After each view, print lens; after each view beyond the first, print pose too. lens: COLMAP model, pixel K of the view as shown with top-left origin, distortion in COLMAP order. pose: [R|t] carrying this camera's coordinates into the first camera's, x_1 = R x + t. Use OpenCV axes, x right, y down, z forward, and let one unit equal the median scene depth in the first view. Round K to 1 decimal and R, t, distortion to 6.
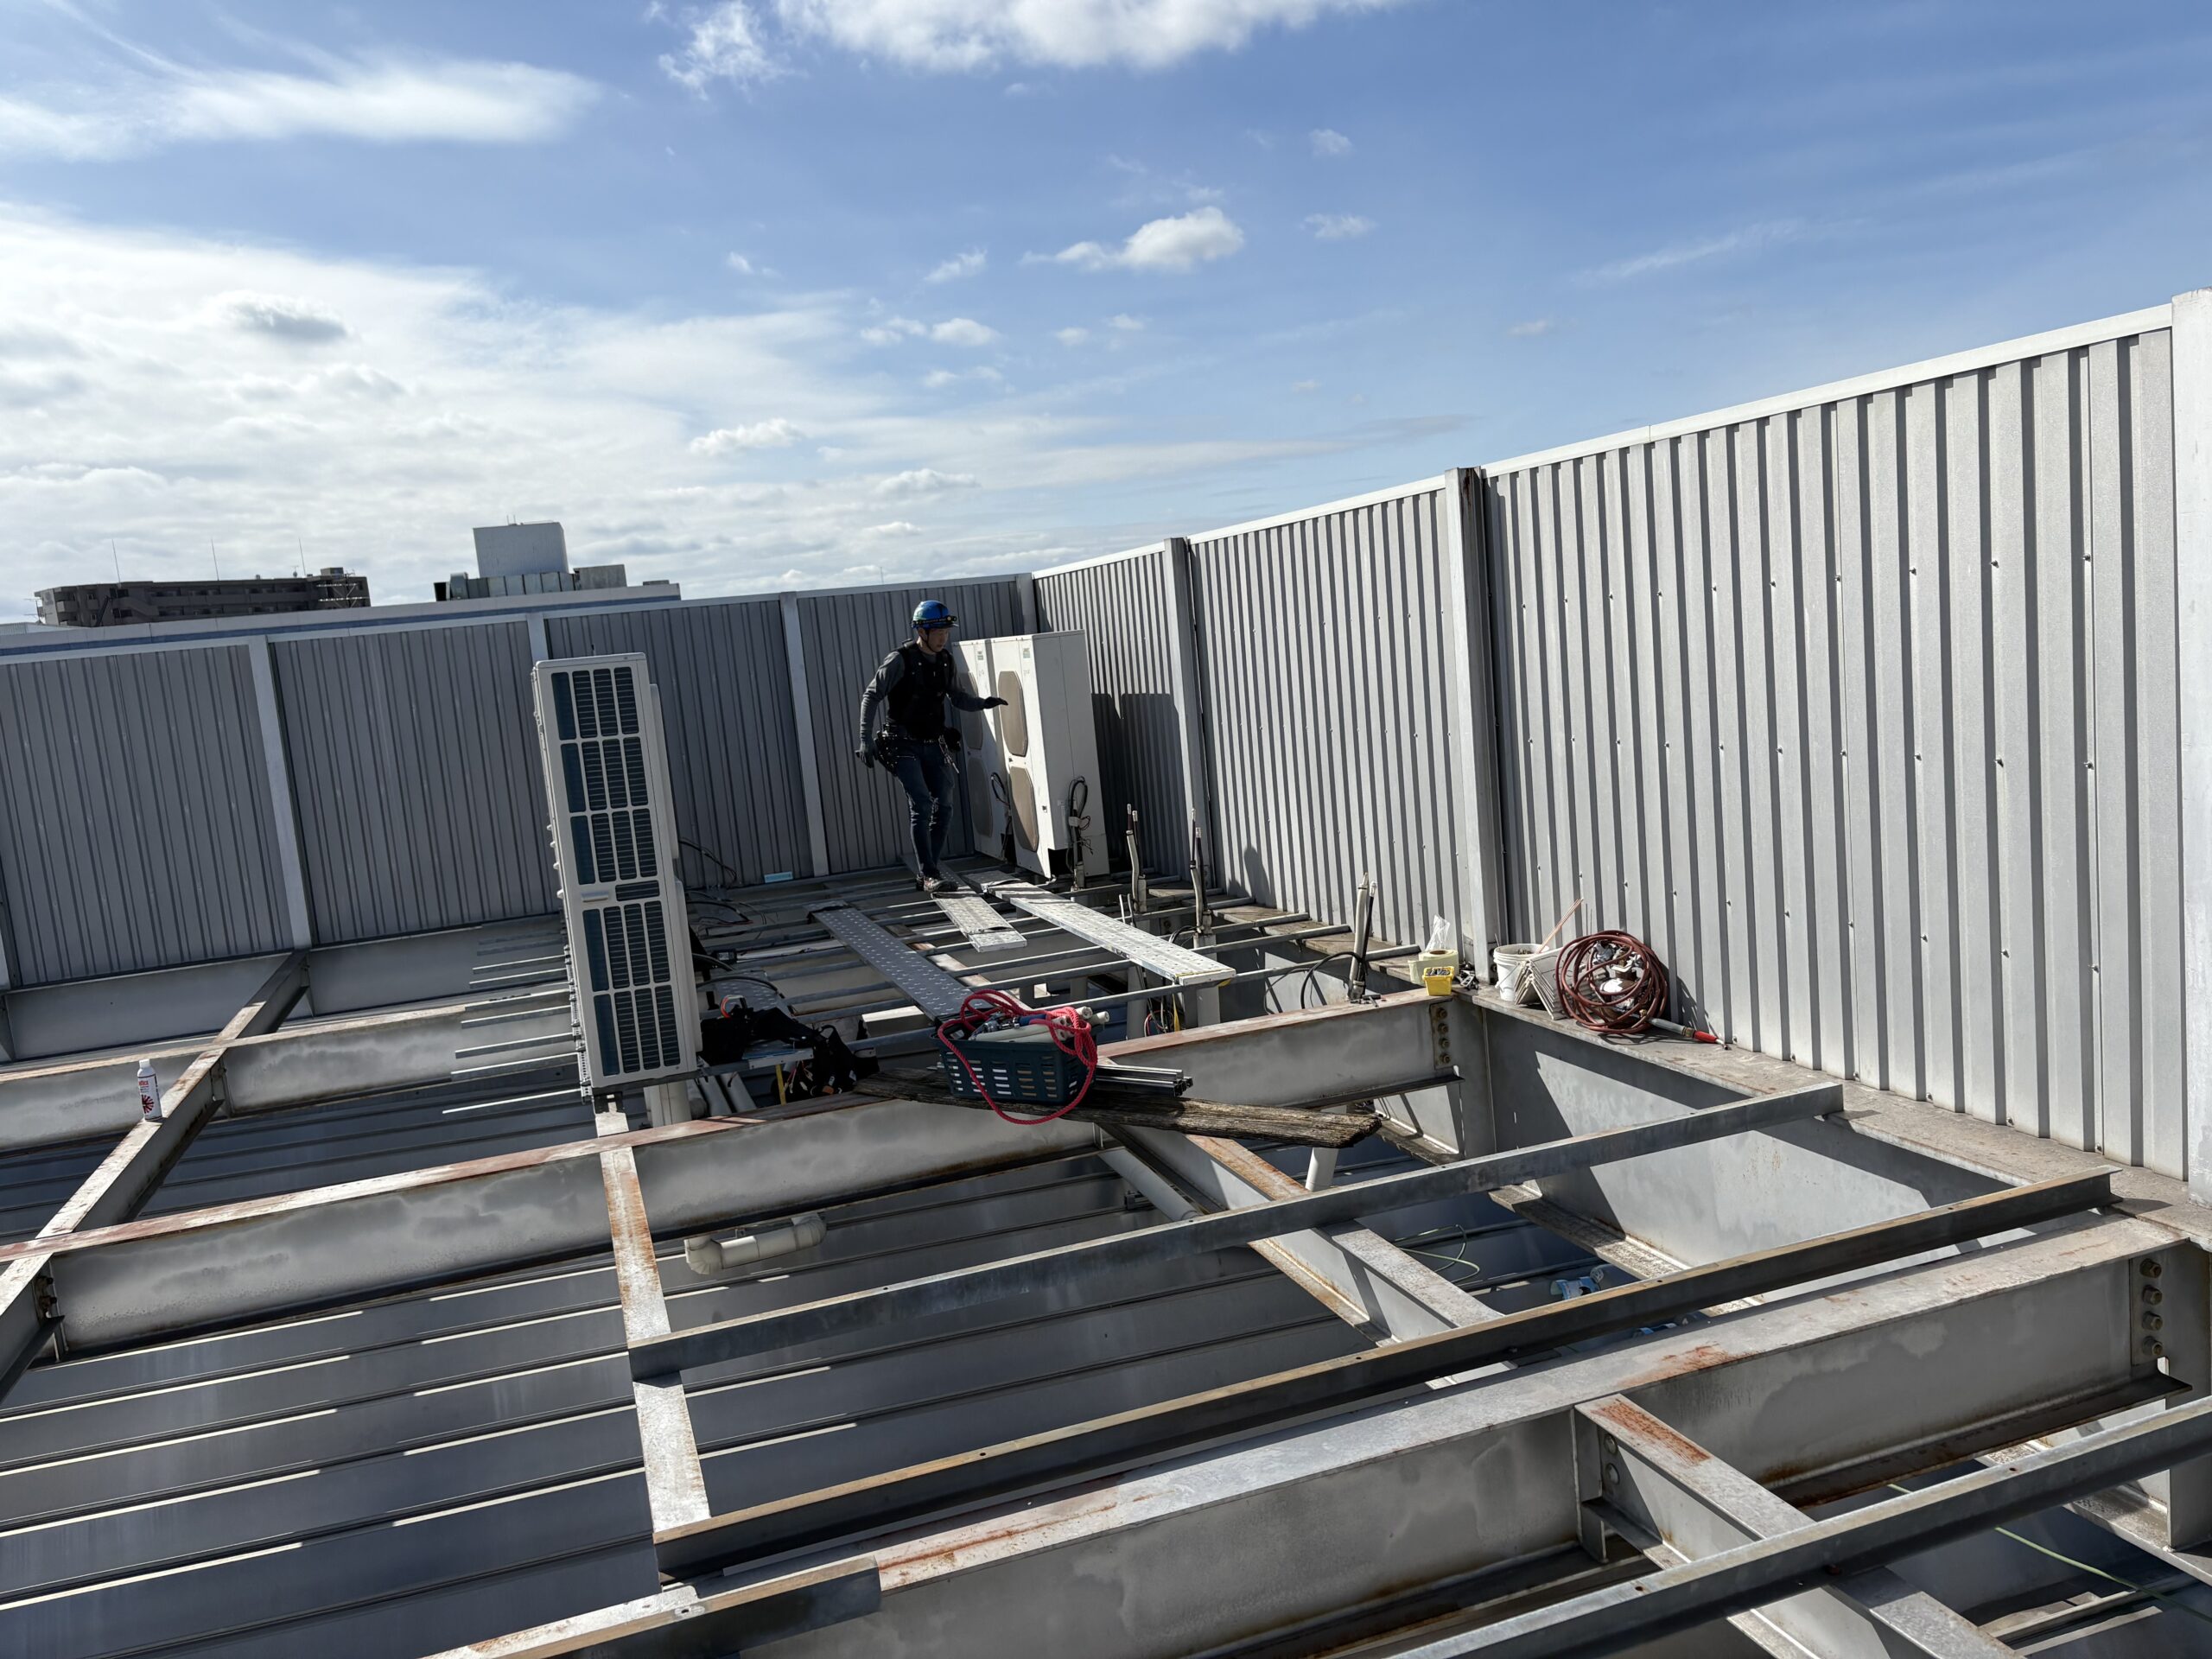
lens RADIAL K [[1683.4, 0, 1116.3], [0, 1683.4, 810.2], [0, 0, 1]] dist [0.024395, 0.002454]
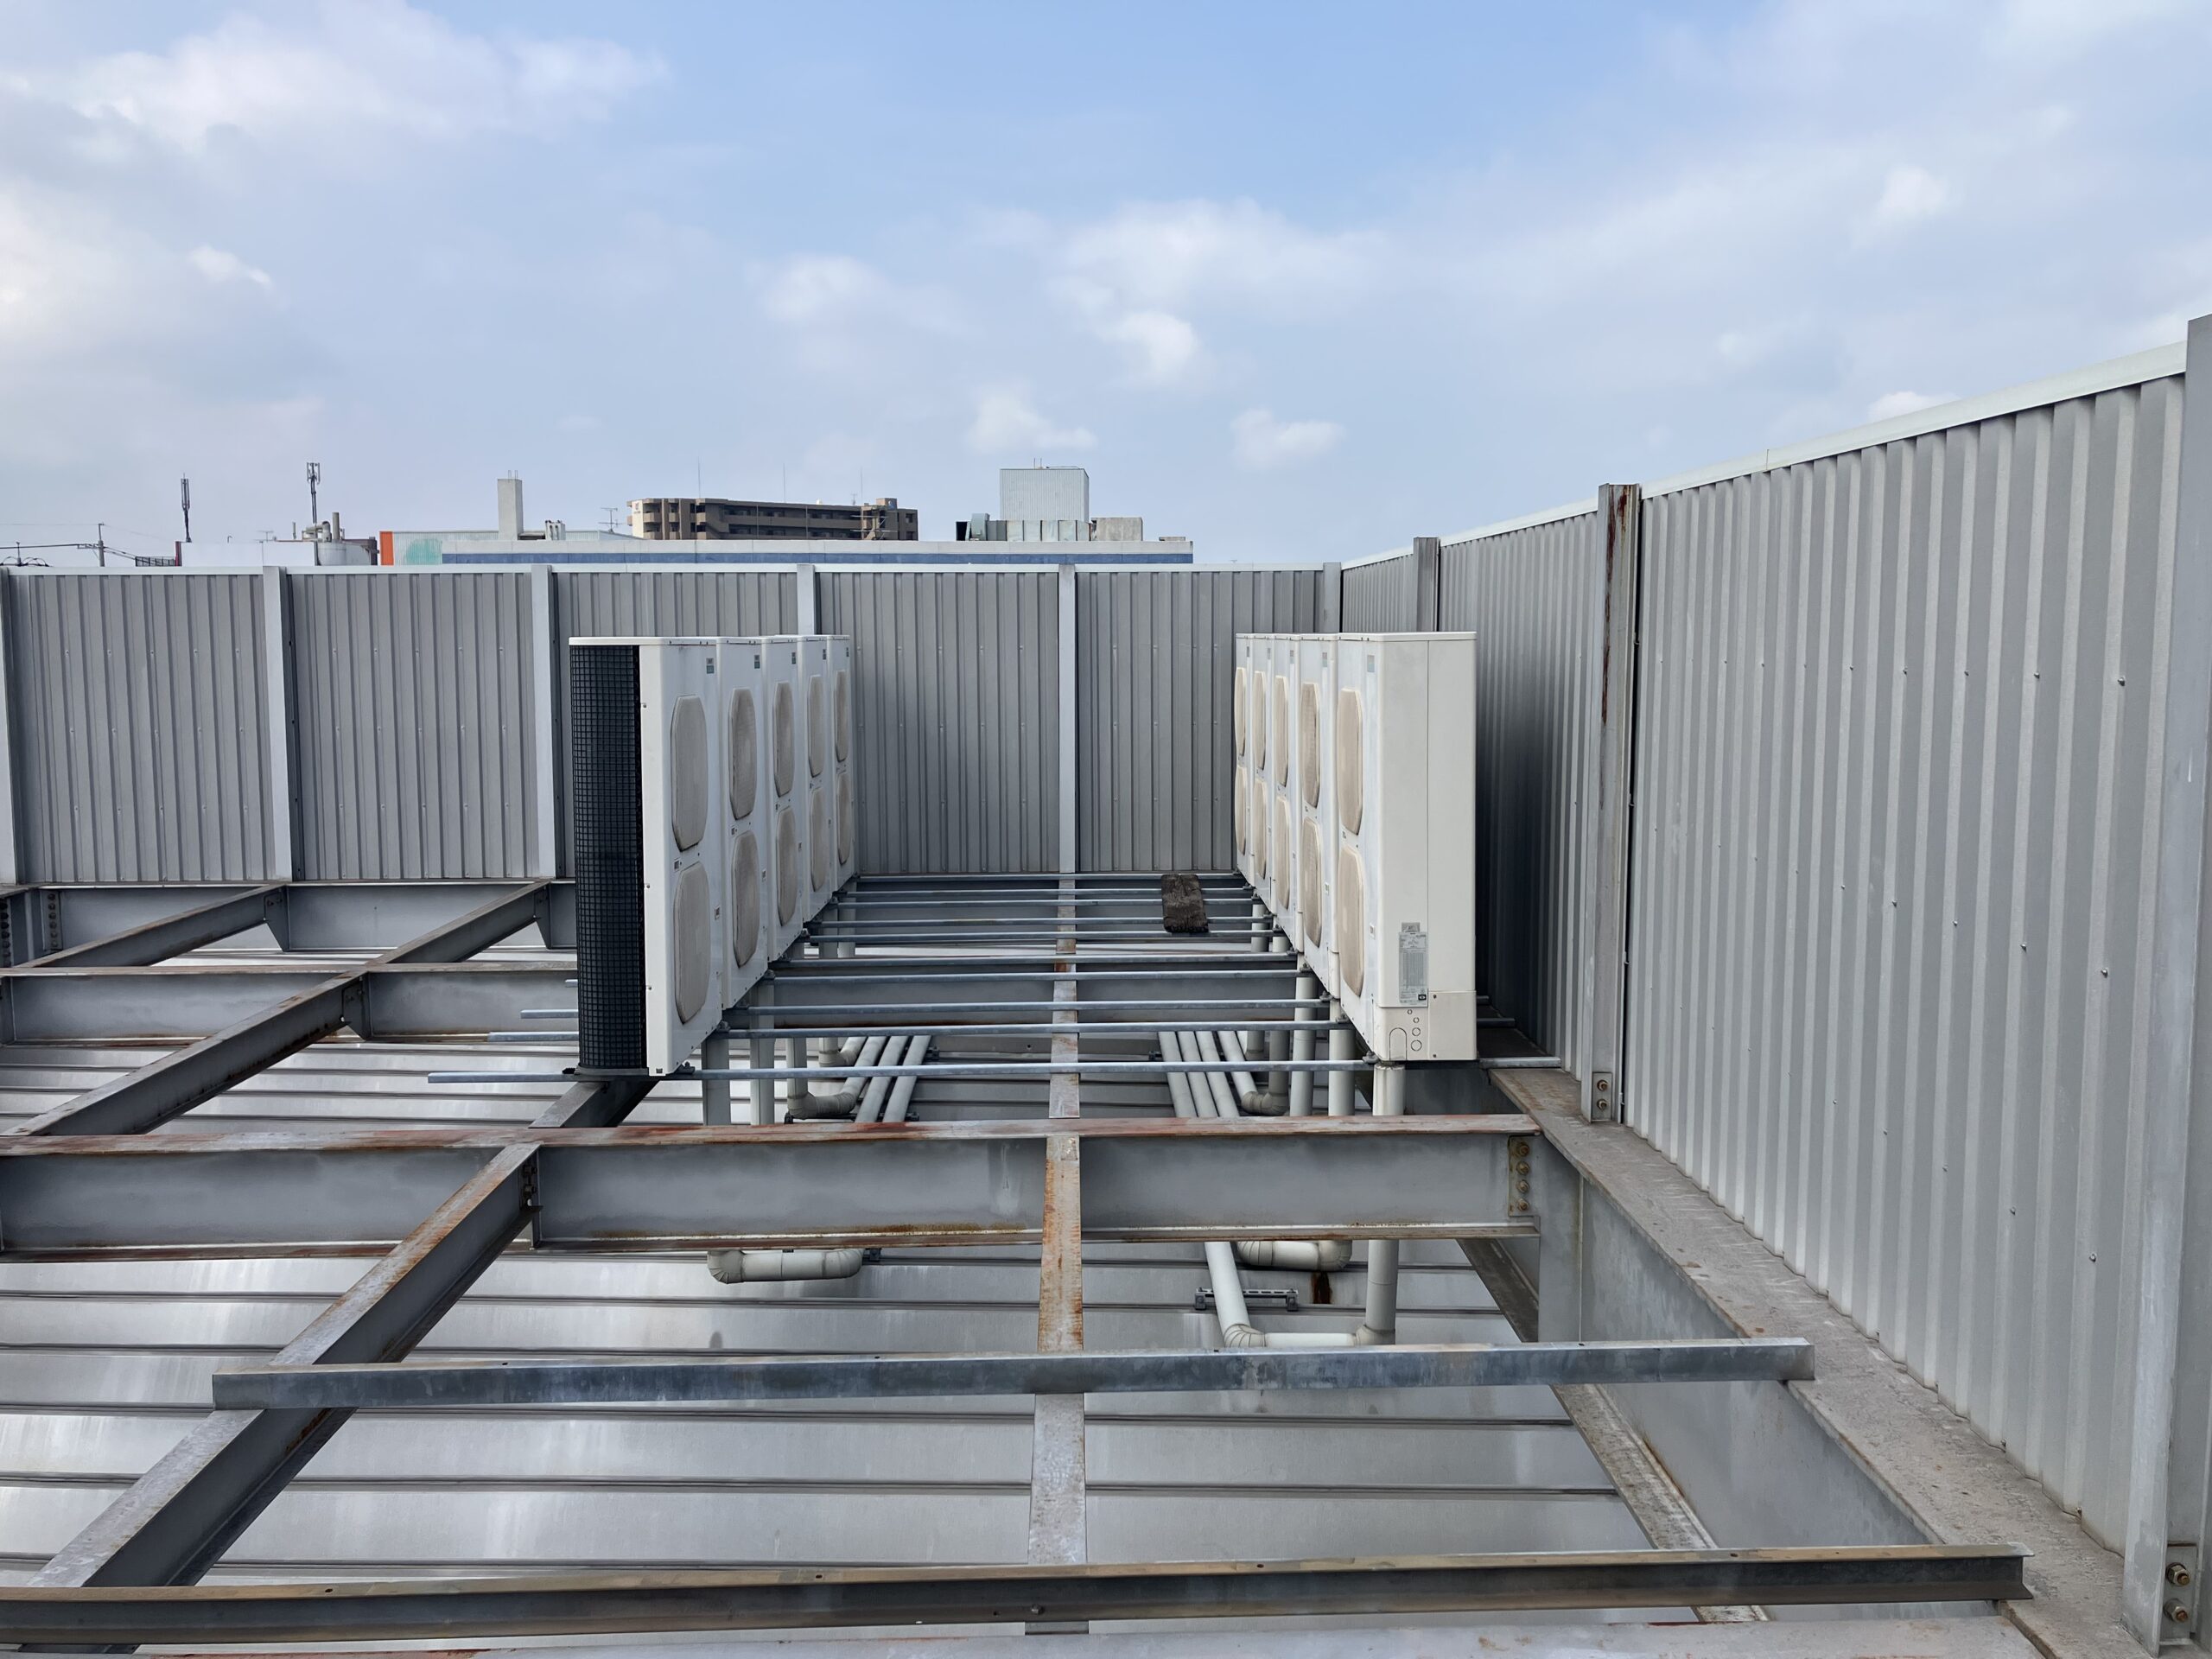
lens RADIAL K [[1833.2, 0, 1121.6], [0, 1833.2, 836.5], [0, 0, 1]] dist [0.044136, -0.003673]
pose [[0.948641, 0.127509, -0.289520, 0.204677], [-0.122346, 0.991837, 0.035939, -0.032182], [0.291739, 0.001328, 0.956497, 0.078374]]
